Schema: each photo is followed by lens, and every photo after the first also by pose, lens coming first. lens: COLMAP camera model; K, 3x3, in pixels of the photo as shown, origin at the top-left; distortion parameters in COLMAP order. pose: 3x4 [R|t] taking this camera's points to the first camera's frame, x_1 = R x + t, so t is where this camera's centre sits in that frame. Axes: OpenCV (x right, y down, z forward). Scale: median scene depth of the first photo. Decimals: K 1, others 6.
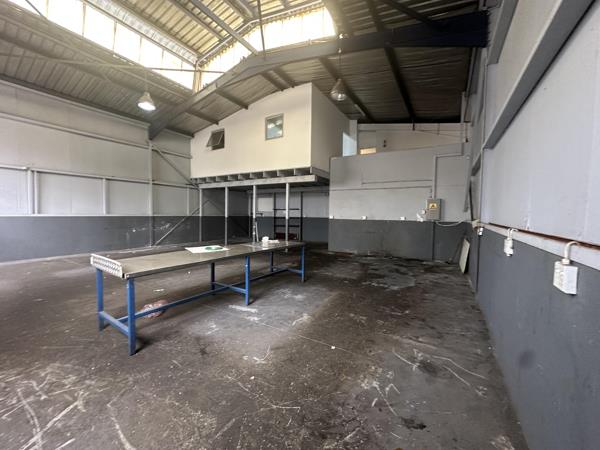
lens RADIAL K [[240.3, 0, 299.5], [0, 240.3, 222.5], [0, 0, 1]] dist [-0.002302, 0.000404]
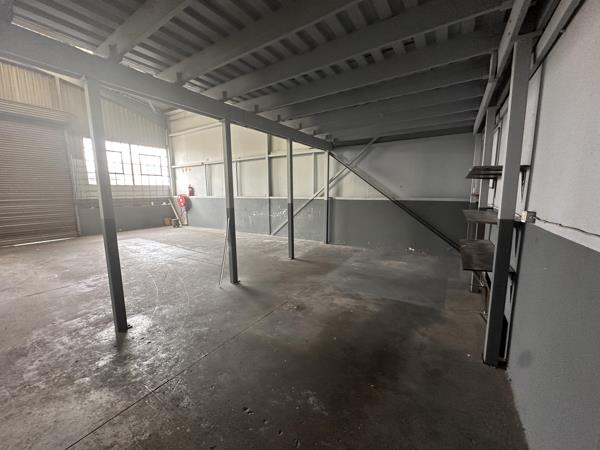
lens RADIAL K [[240.3, 0, 299.5], [0, 240.3, 224.5], [0, 0, 1]] dist [-0.002302, 0.000404]
pose [[-0.007180, 0.123927, -0.992265, 0.347298], [-0.030523, 0.991801, 0.124090, -0.075484], [0.999508, 0.031178, -0.003338, 1.883527]]
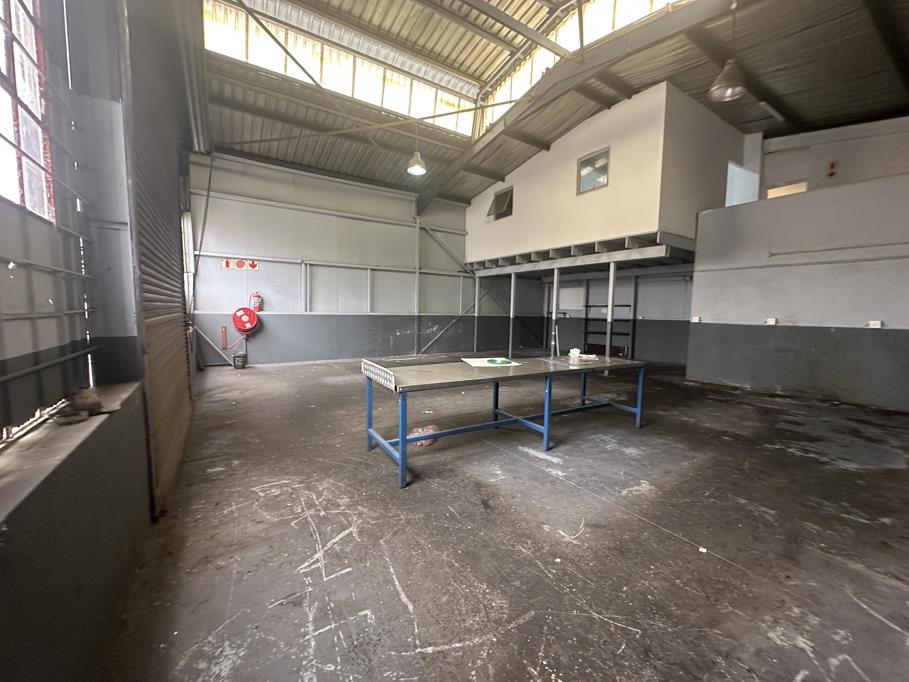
lens RADIAL K [[364.1, 0, 453.4], [0, 364.1, 337.4], [0, 0, 1]] dist [-0.002302, 0.000404]
pose [[0.902504, 0.033831, -0.429351, -0.016700], [-0.020983, 0.999180, 0.034624, 0.002183], [0.430170, -0.022239, 0.902474, -0.004198]]
